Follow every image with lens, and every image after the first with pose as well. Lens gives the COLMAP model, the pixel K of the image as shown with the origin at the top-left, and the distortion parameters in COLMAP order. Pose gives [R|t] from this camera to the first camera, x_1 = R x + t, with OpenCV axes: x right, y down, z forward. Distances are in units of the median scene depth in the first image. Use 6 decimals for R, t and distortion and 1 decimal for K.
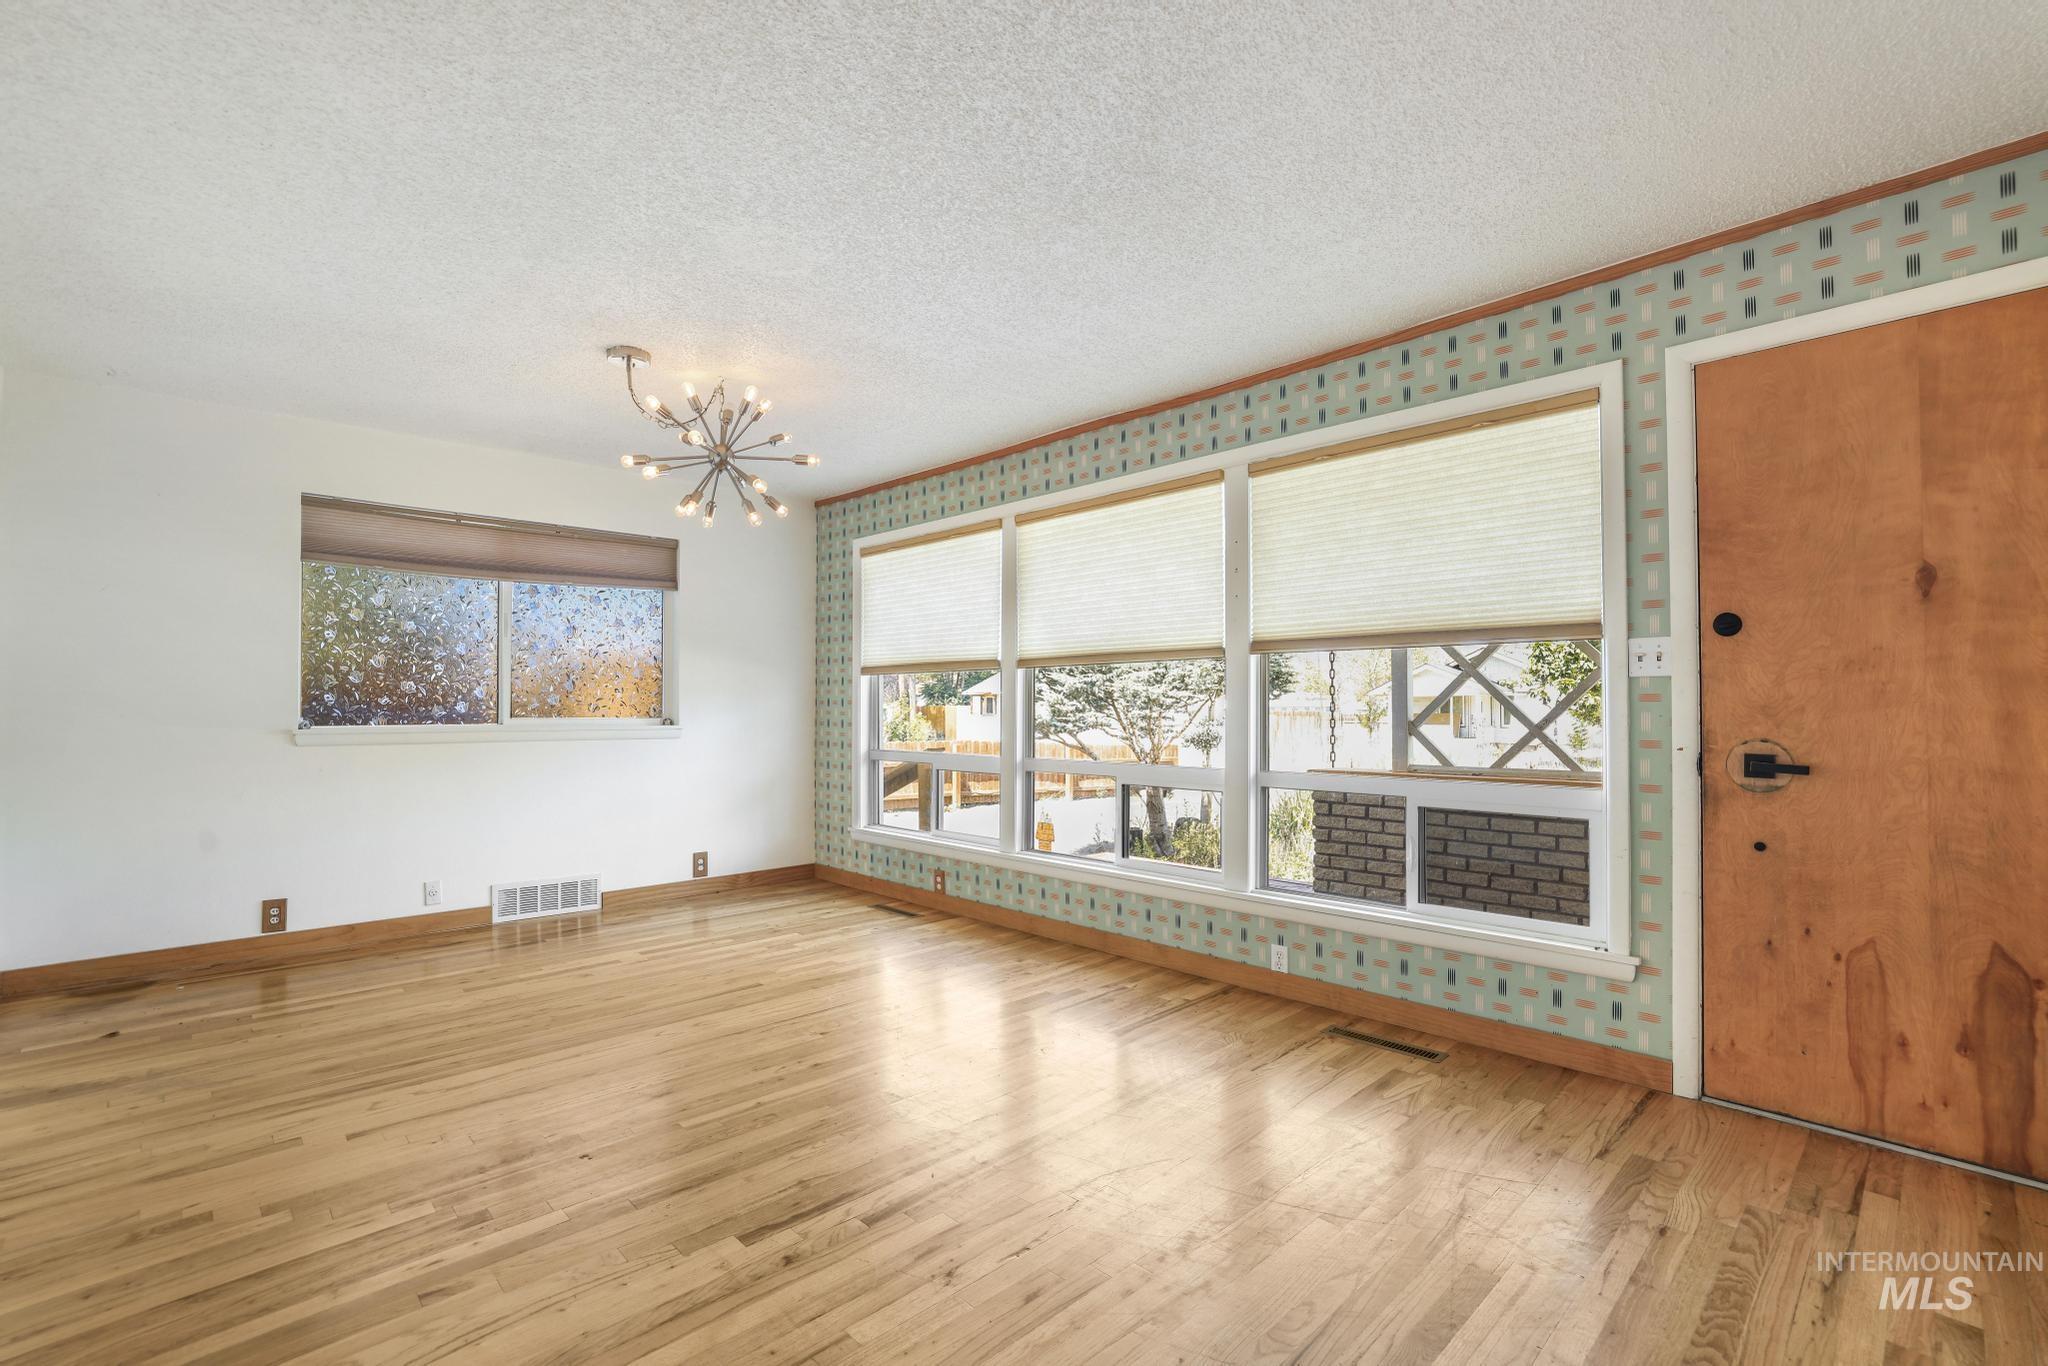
lens RADIAL K [[973.3, 0, 976.8], [0, 973.3, 684.5], [0, 0, 1]] dist [-0.050007, 0.025570]
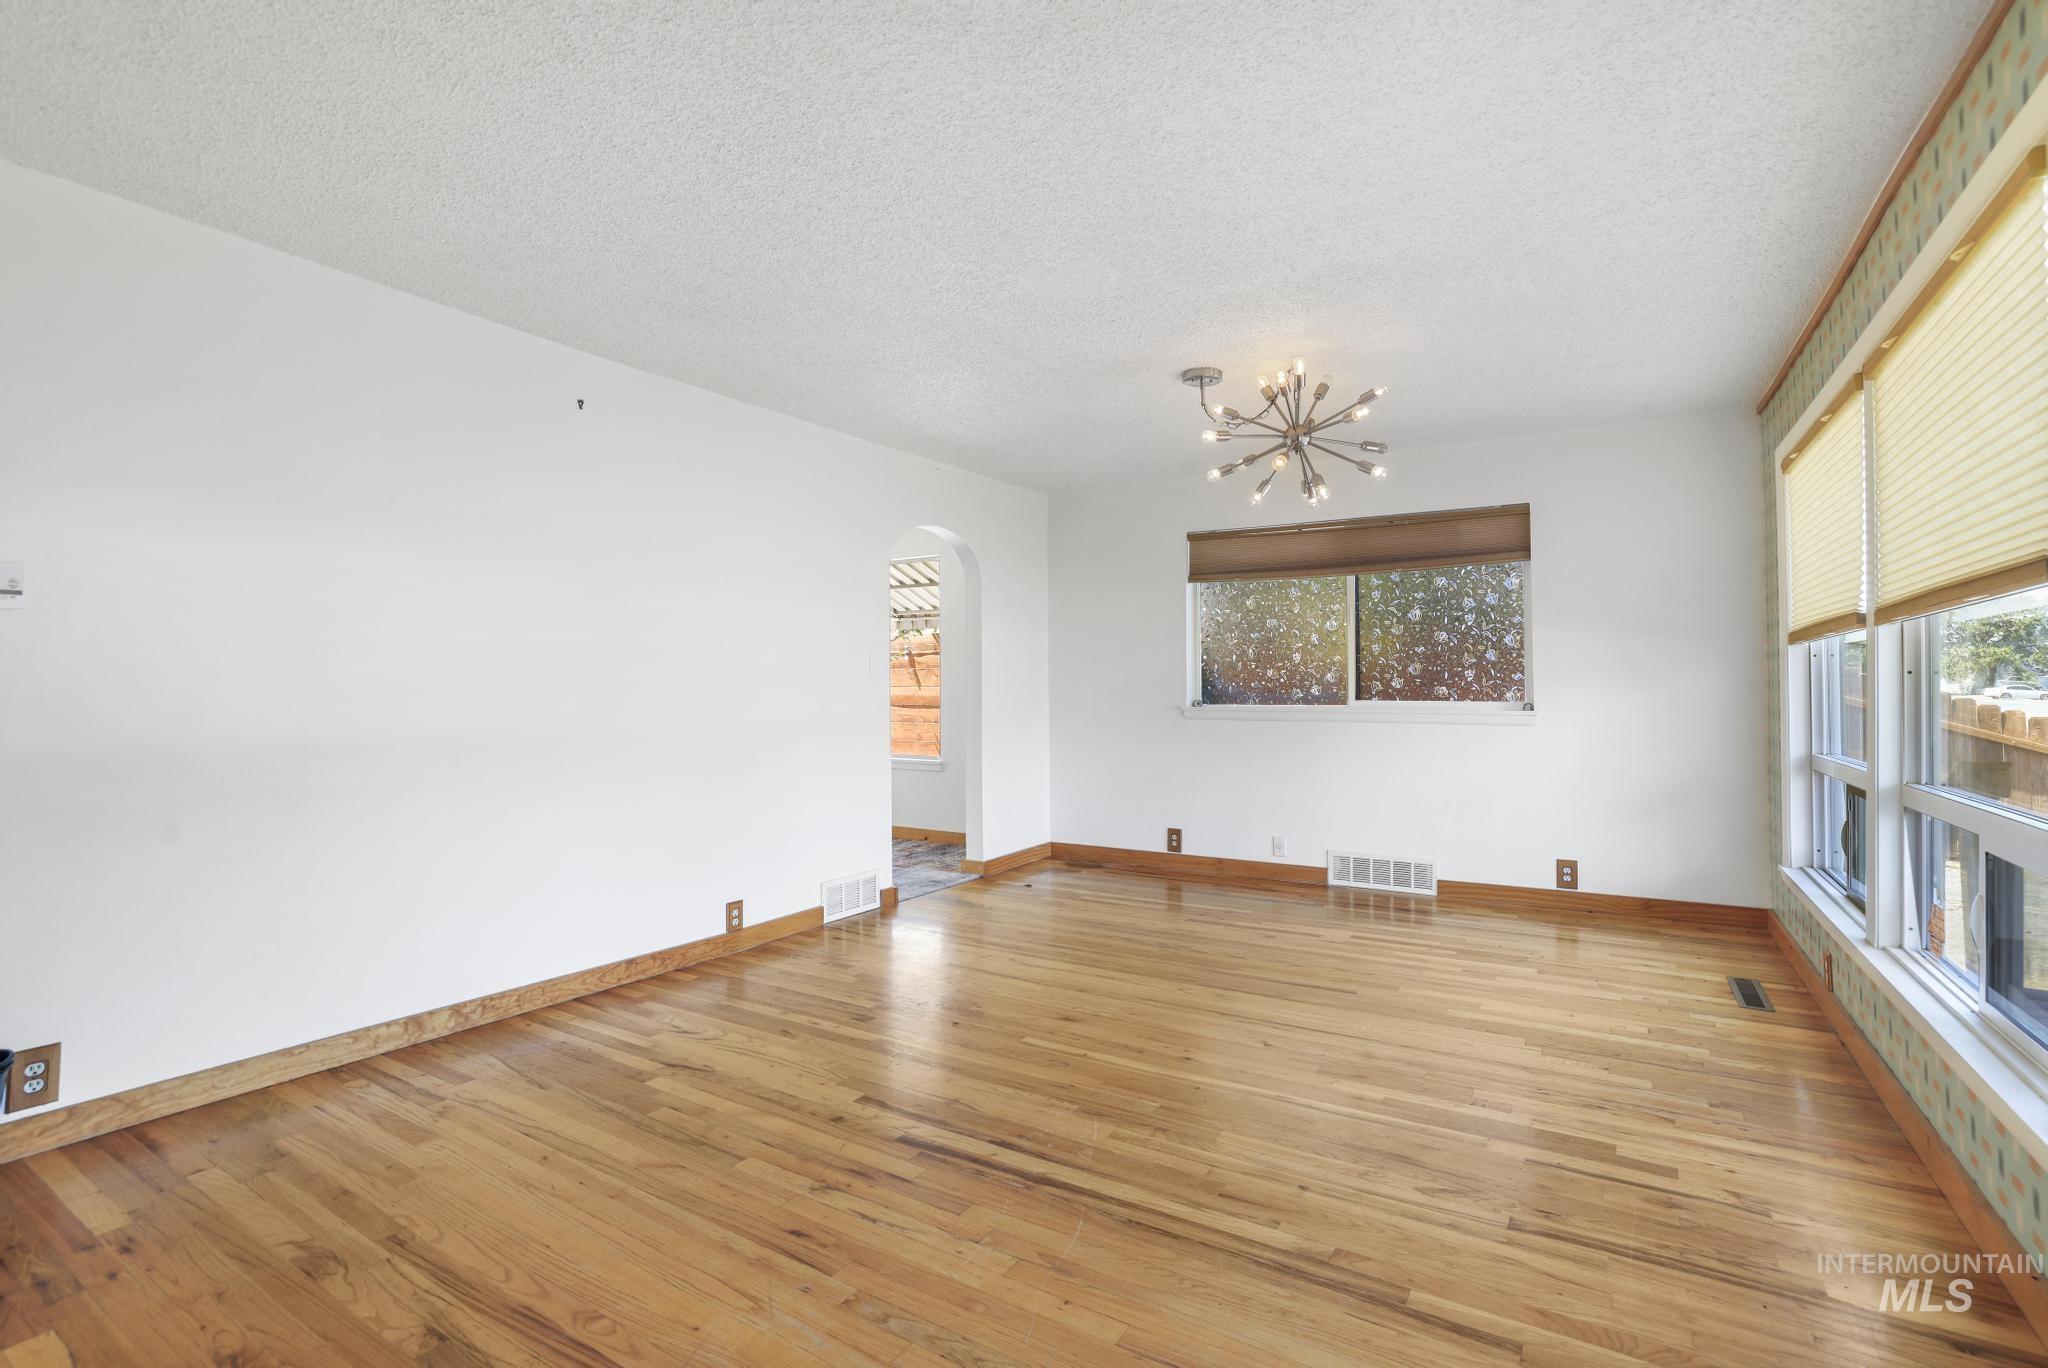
lens RADIAL K [[903.2, 0, 988.3], [0, 903.2, 664.7], [0, 0, 1]] dist [-0.046117, 0.019016]
pose [[0.246624, -0.024067, -0.968812, 0.513330], [0.020510, 0.999597, -0.019611, 0.007313], [0.968894, -0.015033, 0.247018, 0.450385]]
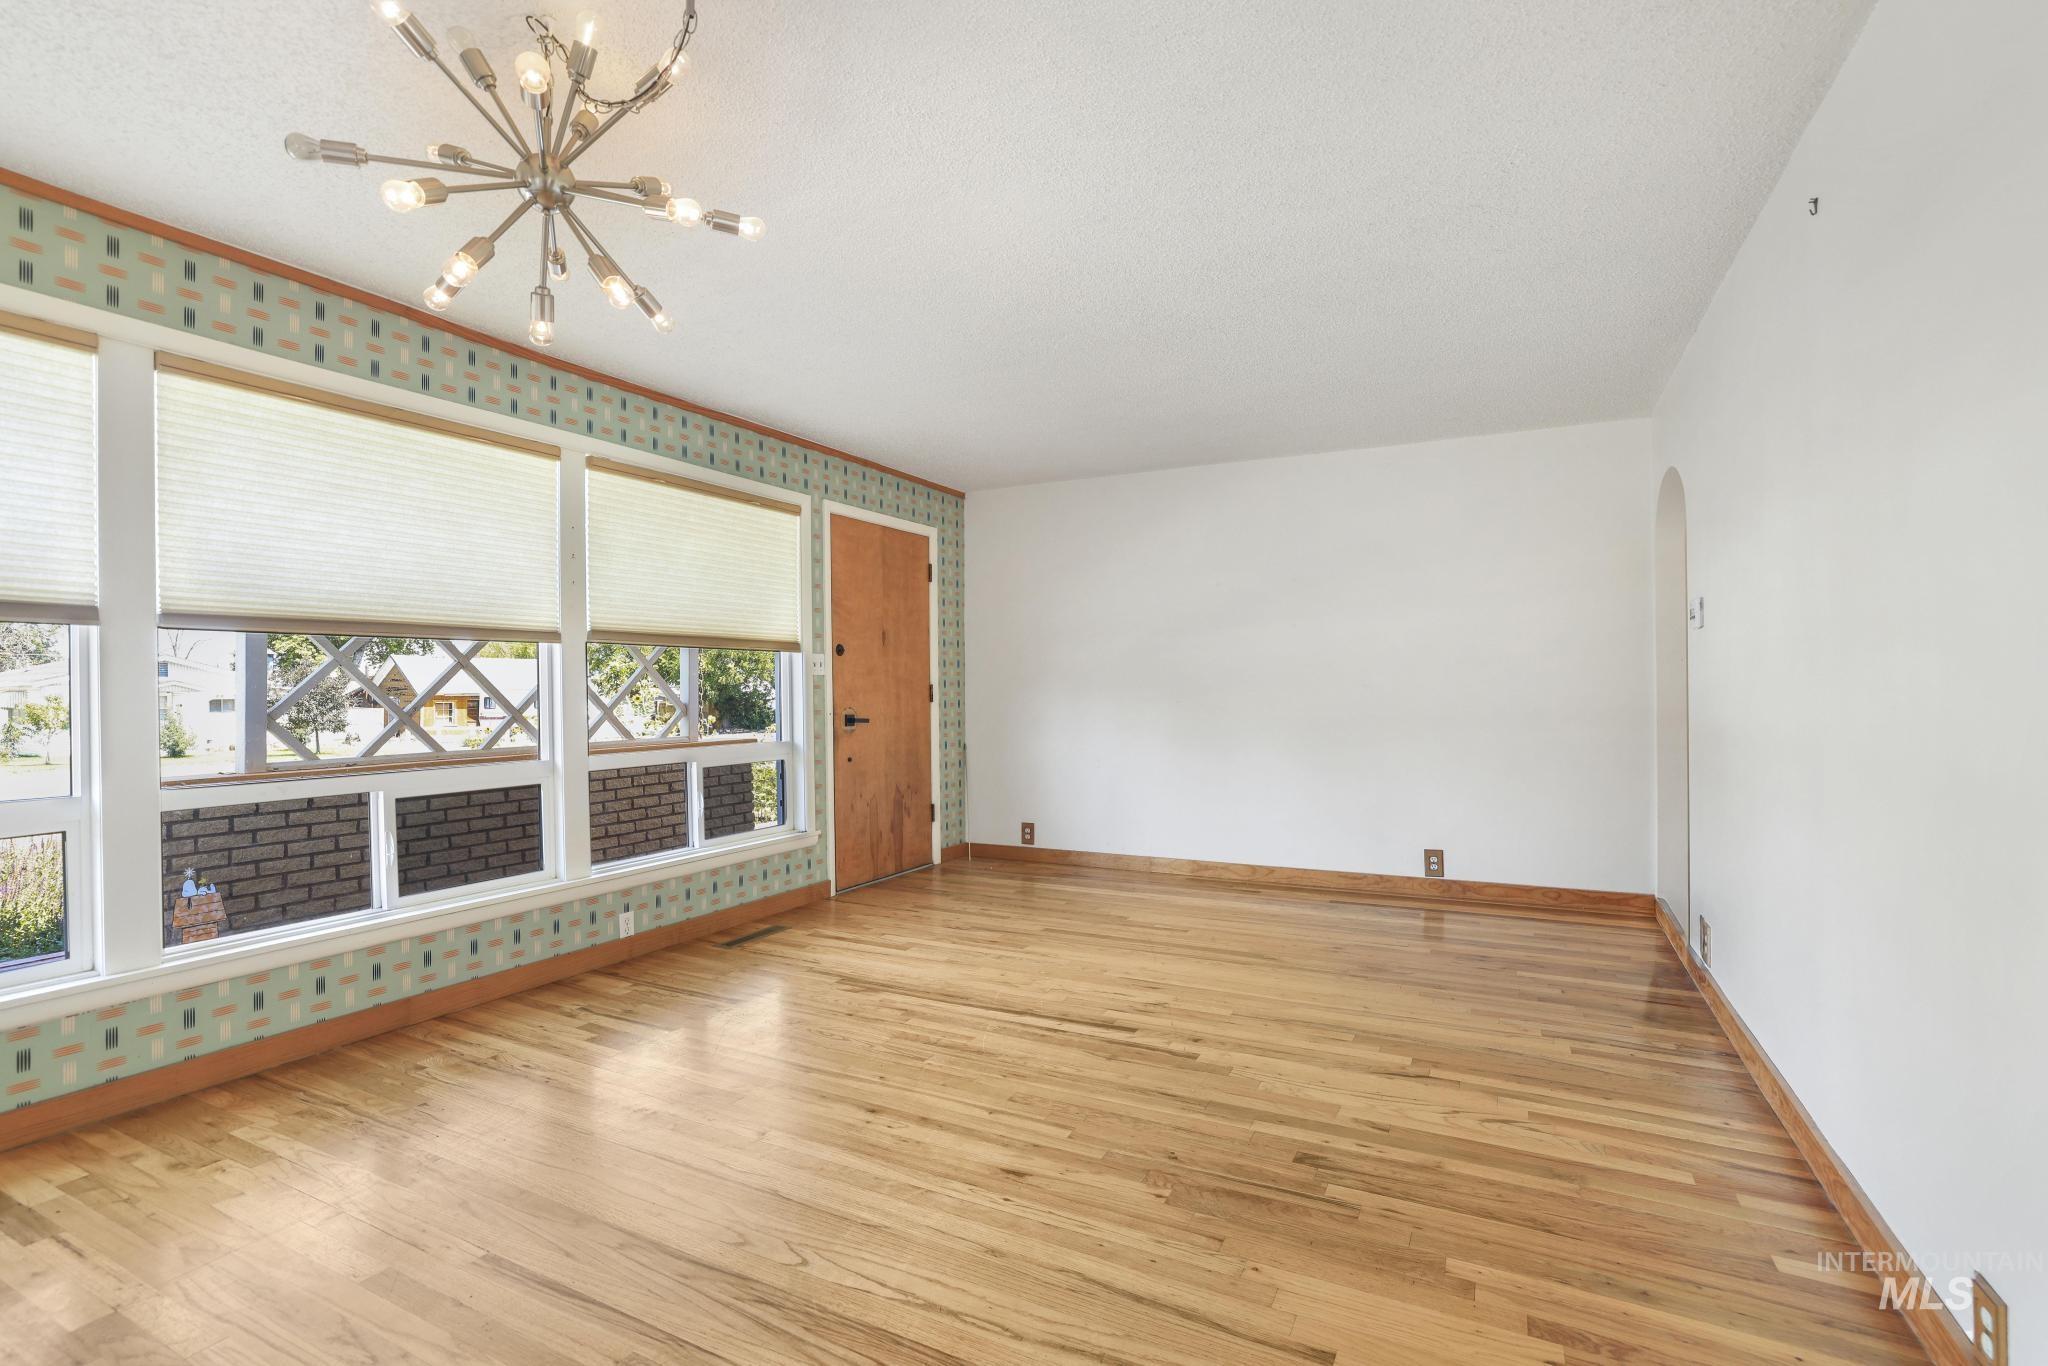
lens RADIAL K [[903.2, 0, 988.3], [0, 903.2, 663.7], [0, 0, 1]] dist [-0.046117, 0.019016]
pose [[-0.330808, 0.033584, 0.943100, -0.731183], [-0.009716, 0.999192, -0.038990, 0.024535], [-0.943648, -0.022061, -0.330214, 0.898362]]
